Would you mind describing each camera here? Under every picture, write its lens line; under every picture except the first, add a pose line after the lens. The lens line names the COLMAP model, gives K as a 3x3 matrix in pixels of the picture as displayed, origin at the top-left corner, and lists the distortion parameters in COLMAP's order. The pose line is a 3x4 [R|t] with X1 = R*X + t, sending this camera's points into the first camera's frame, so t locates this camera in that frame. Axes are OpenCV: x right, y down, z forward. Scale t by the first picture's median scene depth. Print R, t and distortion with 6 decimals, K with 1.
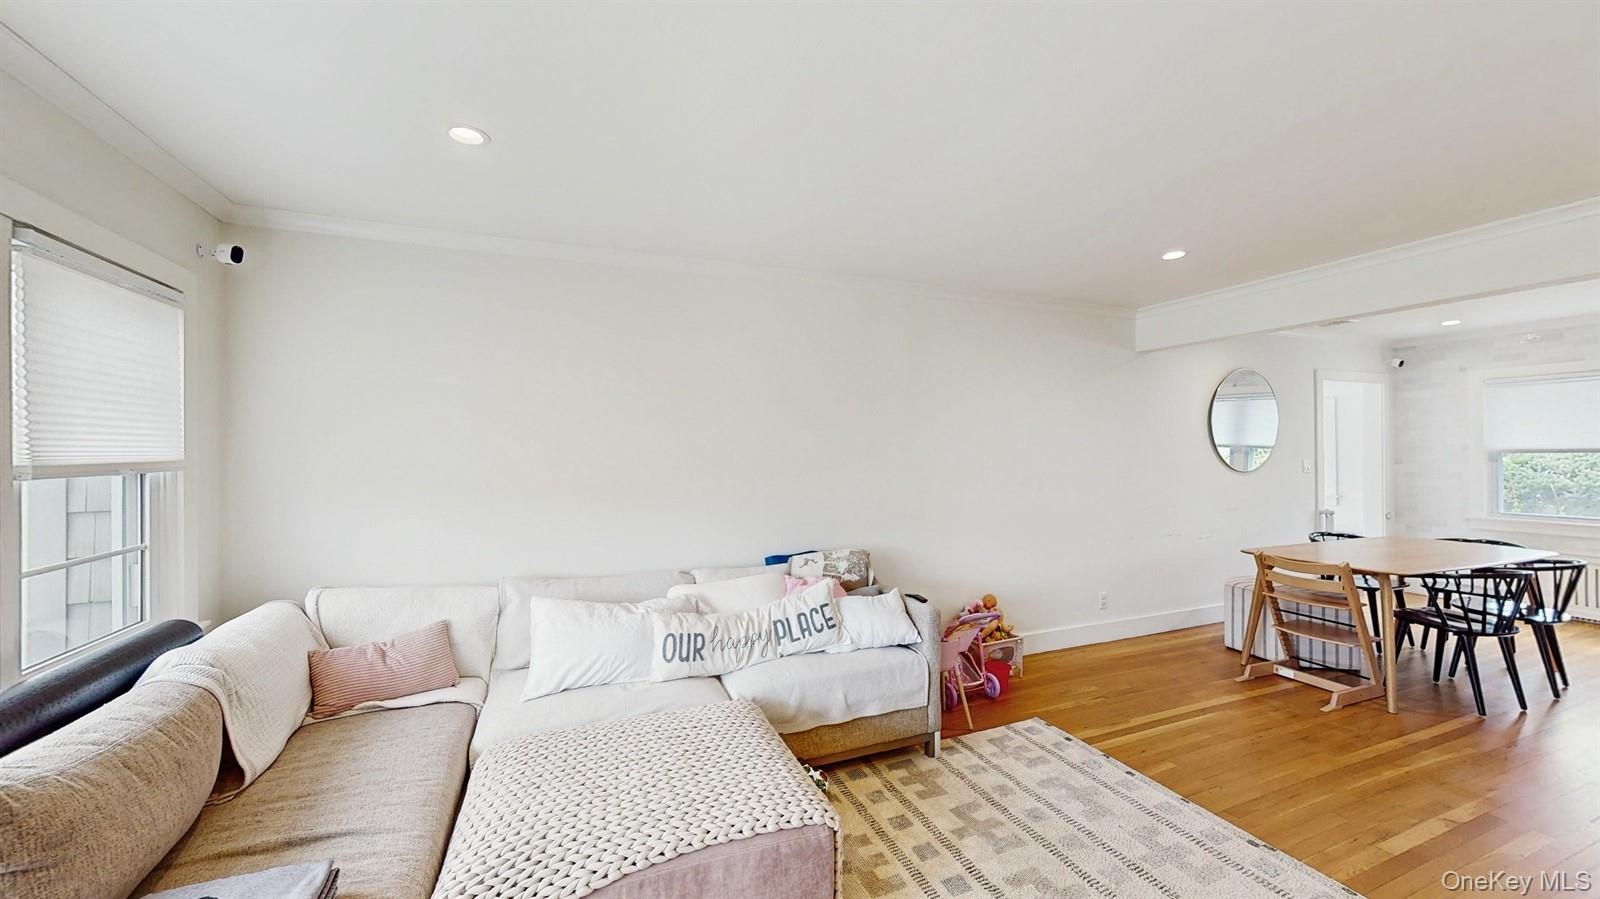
lens RADIAL K [[591.9, 0, 800.0], [0, 591.9, 449.5], [0, 0, 1]] dist [-0.000381, 0.000187]
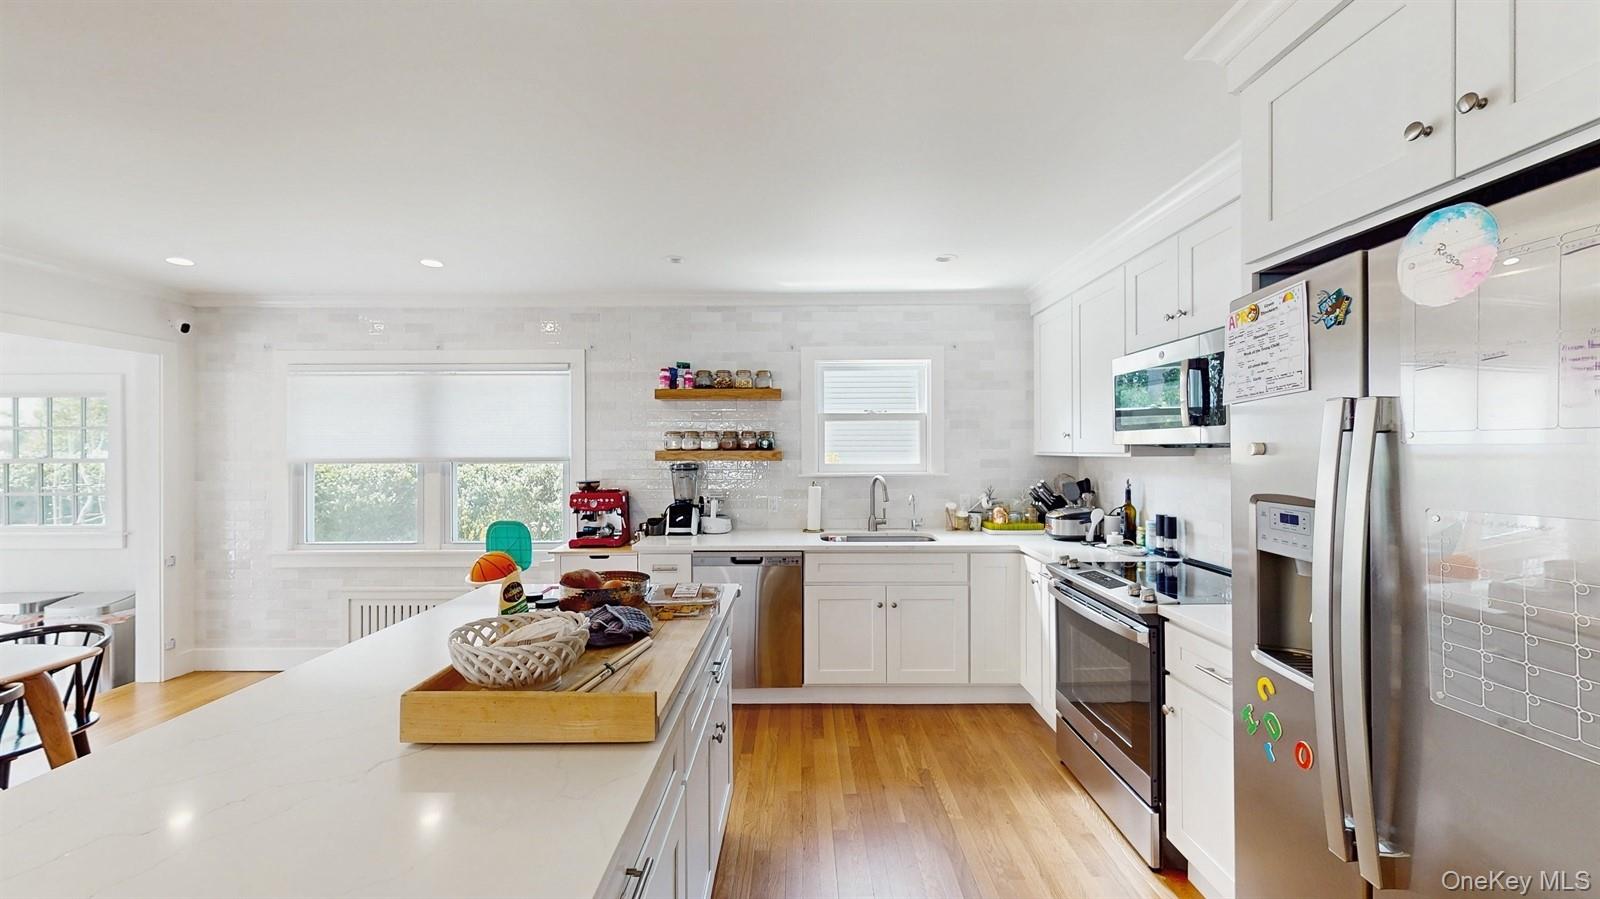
lens RADIAL K [[591.9, 0, 800.0], [0, 591.9, 449.5], [0, 0, 1]] dist [-0.000381, 0.000187]
pose [[0.389472, 0.011512, 0.920966, 0.686968], [-0.003746, 0.999933, -0.010915, -0.005488], [-0.921031, 0.000801, 0.389489, 0.122632]]
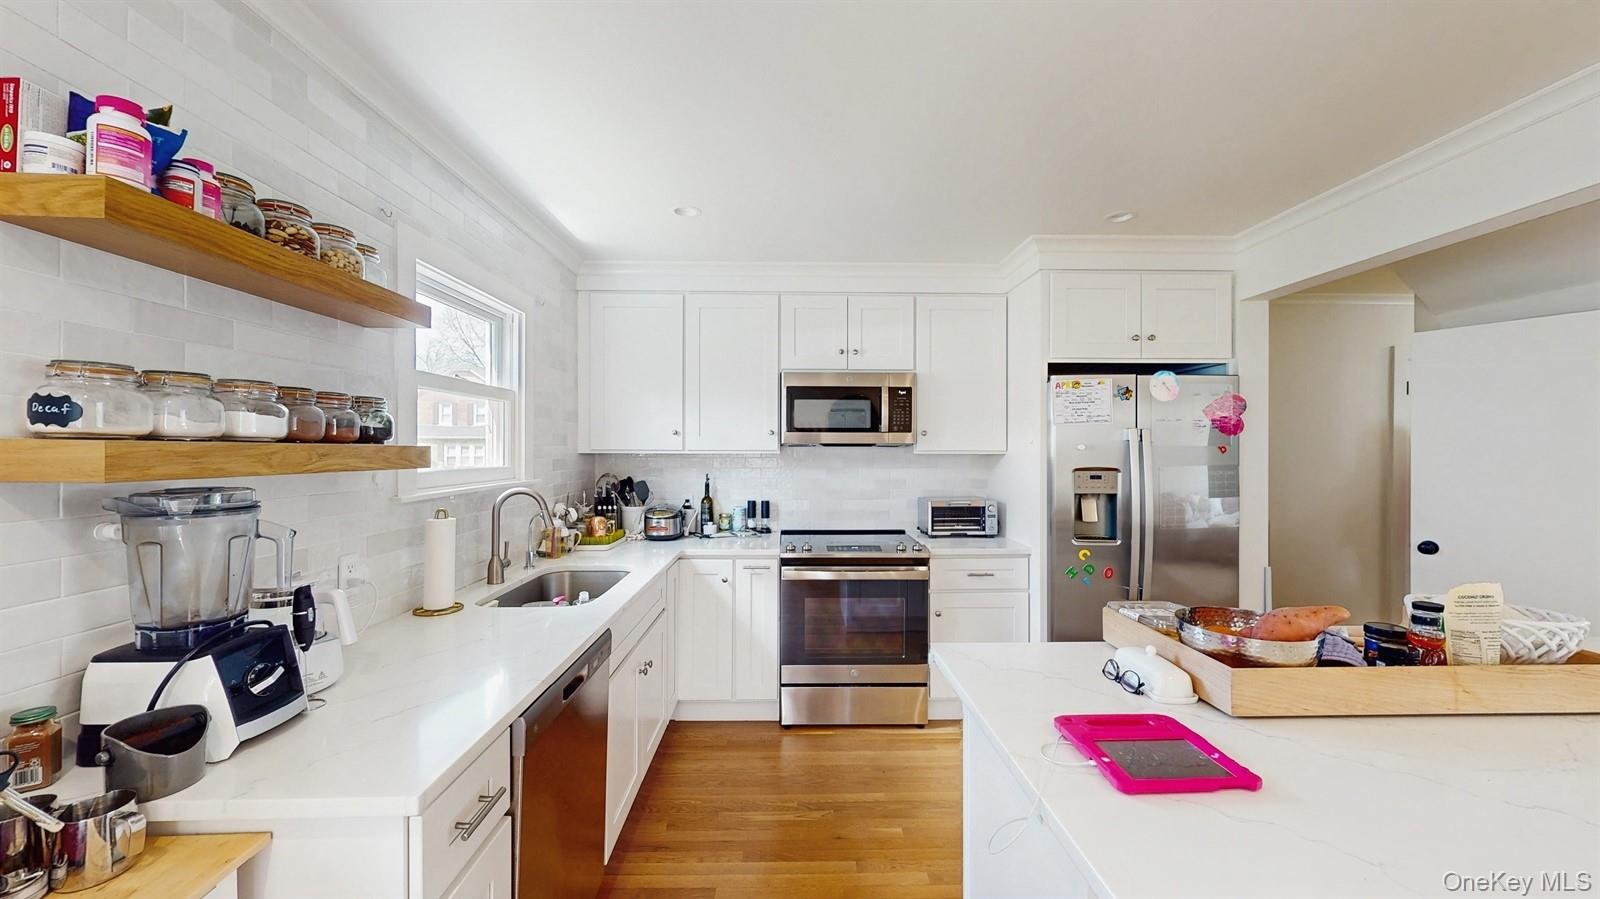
lens RADIAL K [[591.9, 0, 800.0], [0, 591.9, 449.5], [0, 0, 1]] dist [-0.000381, 0.000187]
pose [[-0.931642, 0.010646, 0.363221, 1.012203], [0.008781, 0.999938, -0.006786, -0.005589], [-0.363270, -0.003132, -0.931678, 0.612271]]
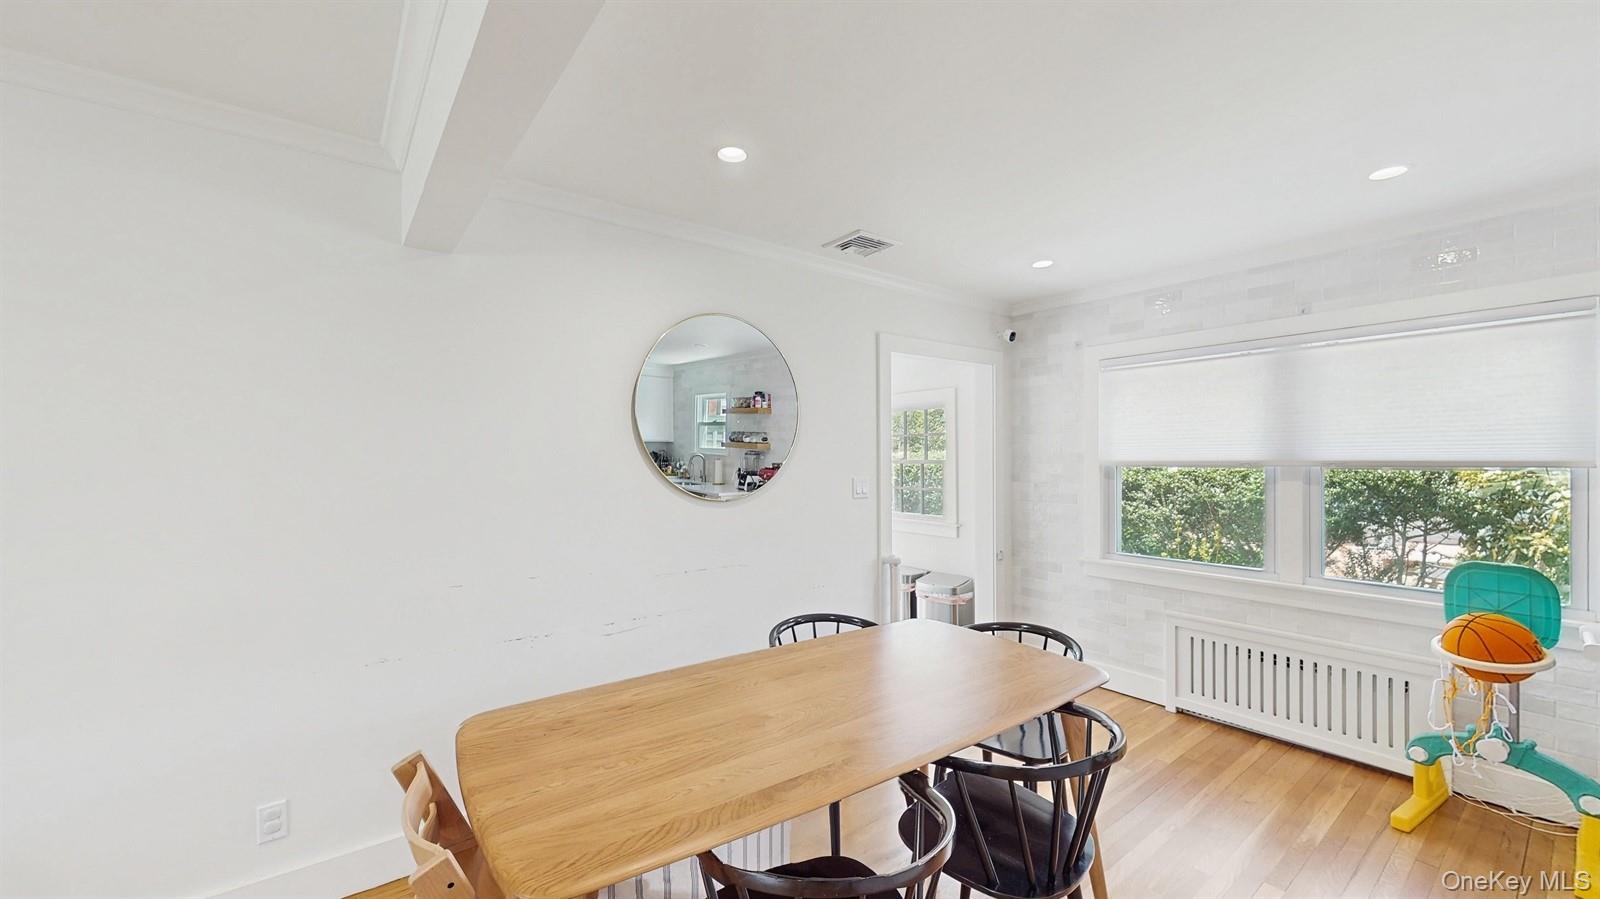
lens RADIAL K [[591.9, 0, 800.0], [0, 591.9, 449.5], [0, 0, 1]] dist [-0.000381, 0.000187]
pose [[0.966934, 0.007000, 0.254929, 0.608097], [-0.004509, 0.999936, -0.010354, -0.004485], [-0.254985, 0.008862, 0.966904, 0.400696]]
